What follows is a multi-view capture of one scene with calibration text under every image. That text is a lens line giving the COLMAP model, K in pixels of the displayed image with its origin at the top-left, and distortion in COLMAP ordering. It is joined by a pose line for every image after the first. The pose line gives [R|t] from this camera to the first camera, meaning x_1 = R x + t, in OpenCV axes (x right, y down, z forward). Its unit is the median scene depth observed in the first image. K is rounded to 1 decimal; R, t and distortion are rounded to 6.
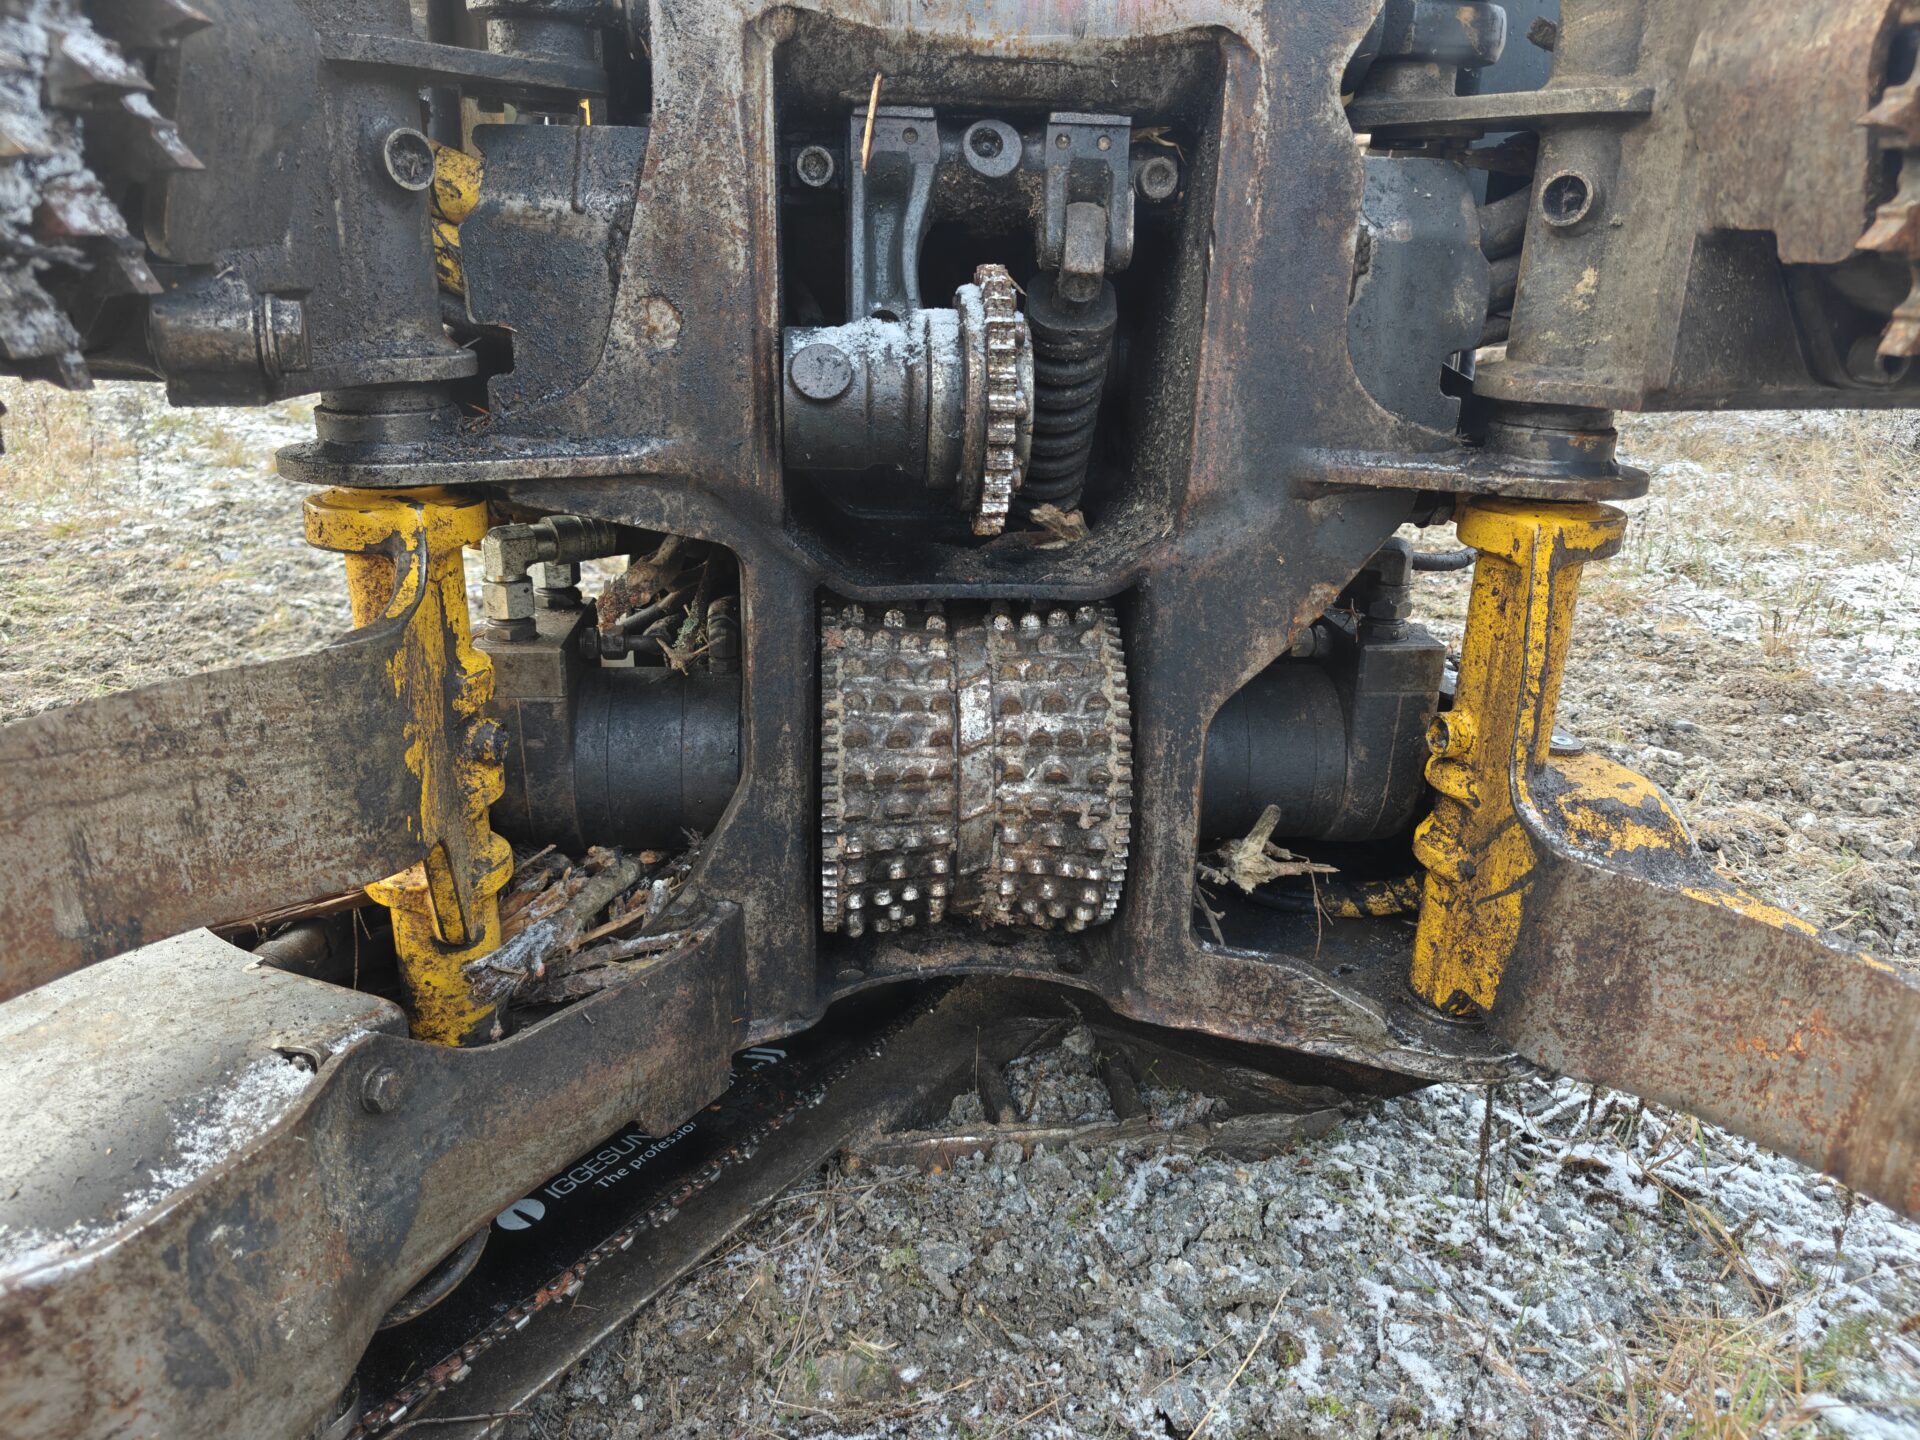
lens RADIAL K [[1303.9, 0, 964.2], [0, 1303.9, 720.2], [0, 0, 1]] dist [0.046058, -0.046096]
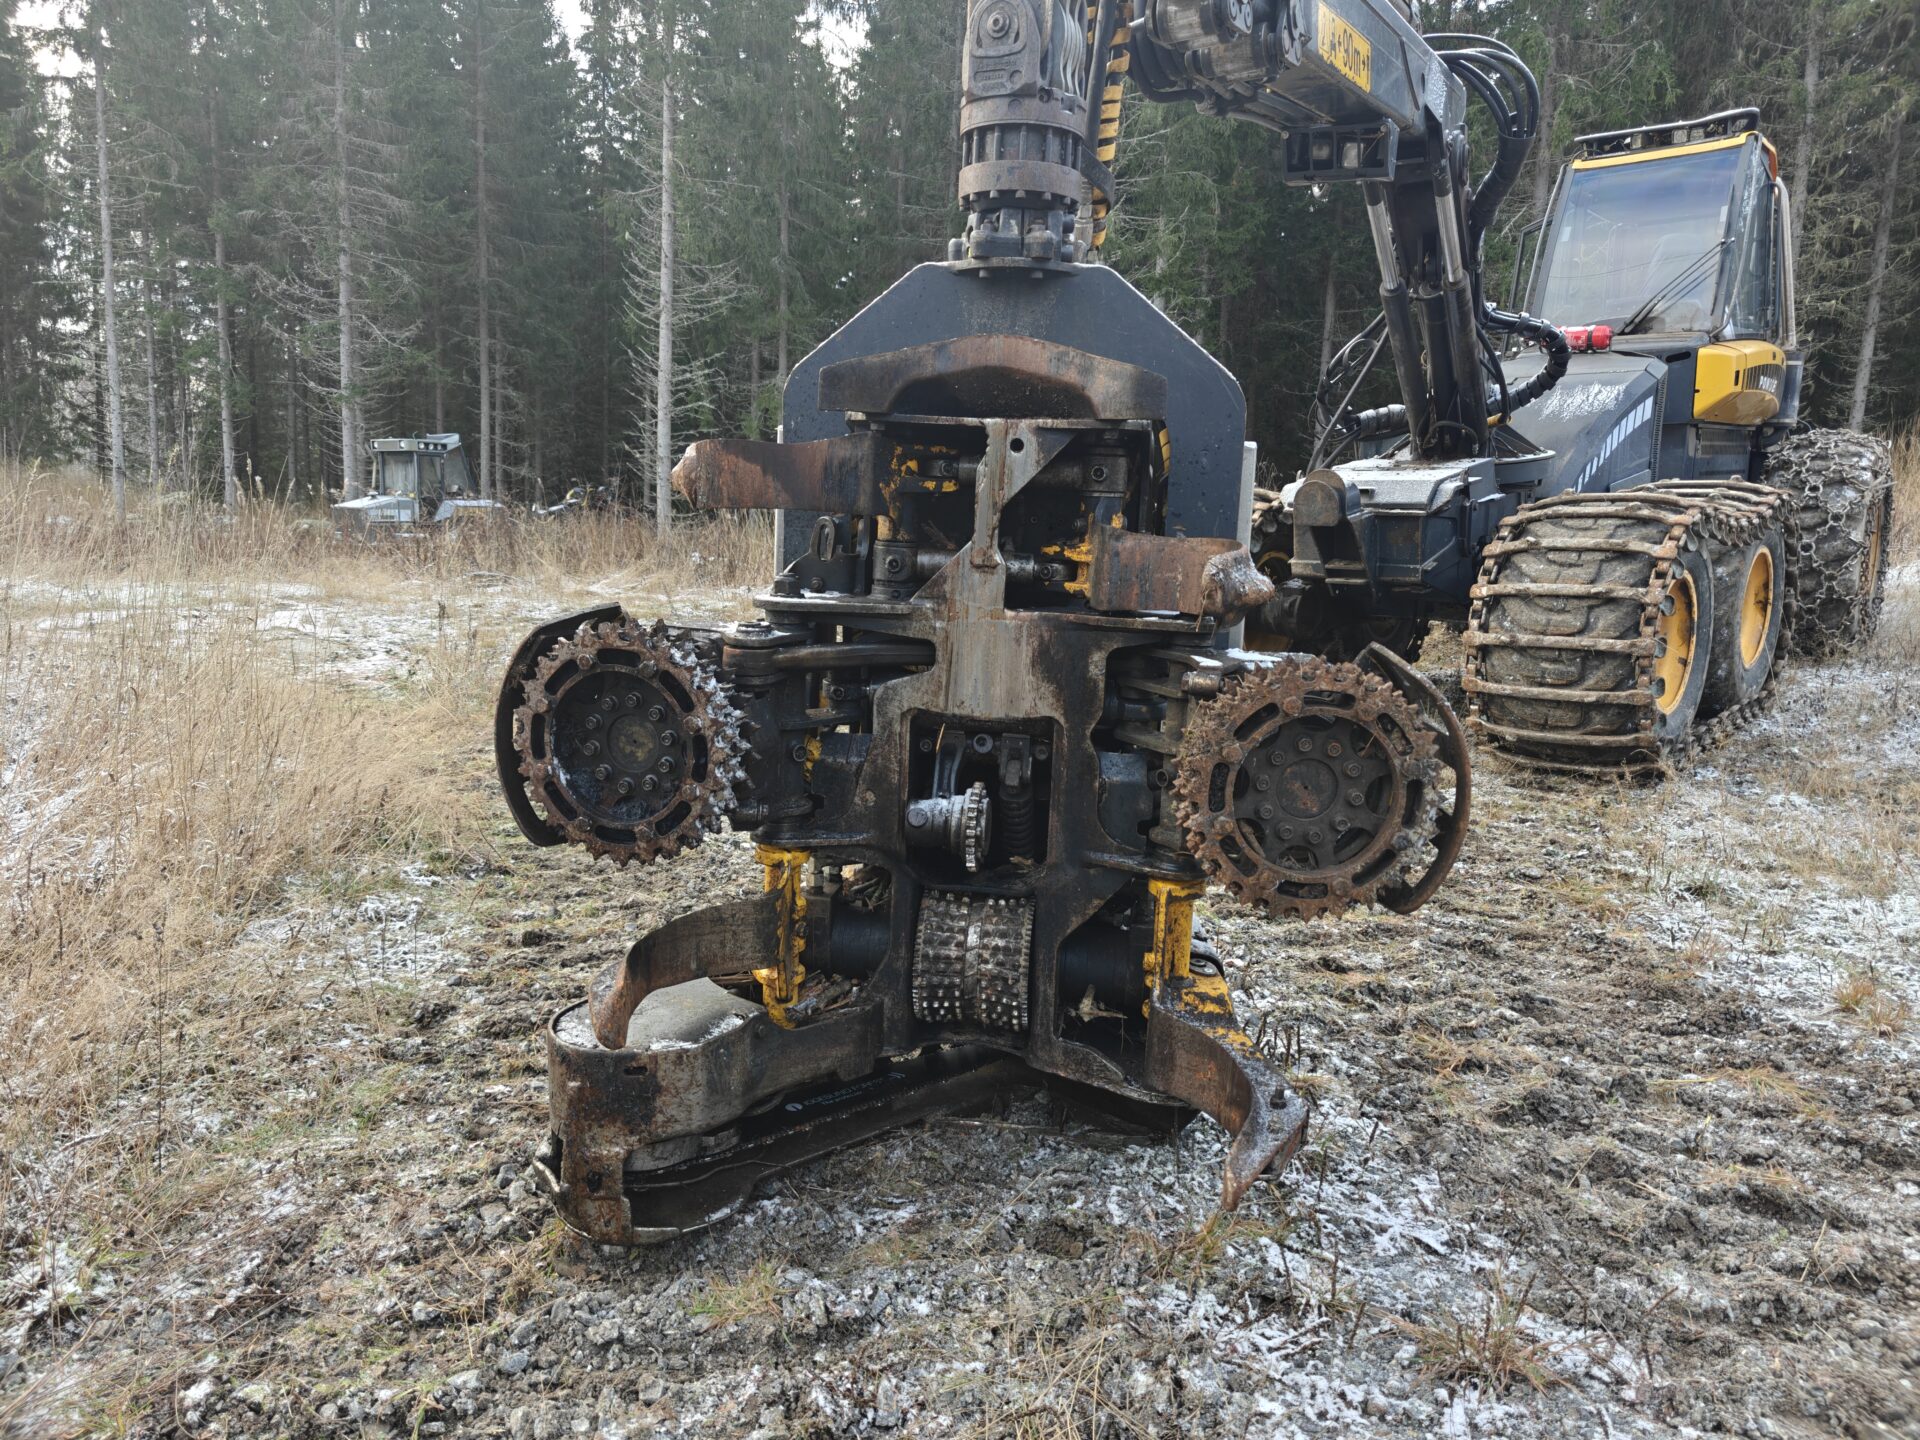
lens RADIAL K [[1303.9, 0, 948.9], [0, 1303.9, 702.8], [0, 0, 1]] dist [0.046058, -0.046096]
pose [[0.964975, 0.048641, -0.257793, 0.630071], [-0.095656, 0.980247, -0.173107, -0.005437], [0.244281, 0.191703, 0.950567, -1.654615]]
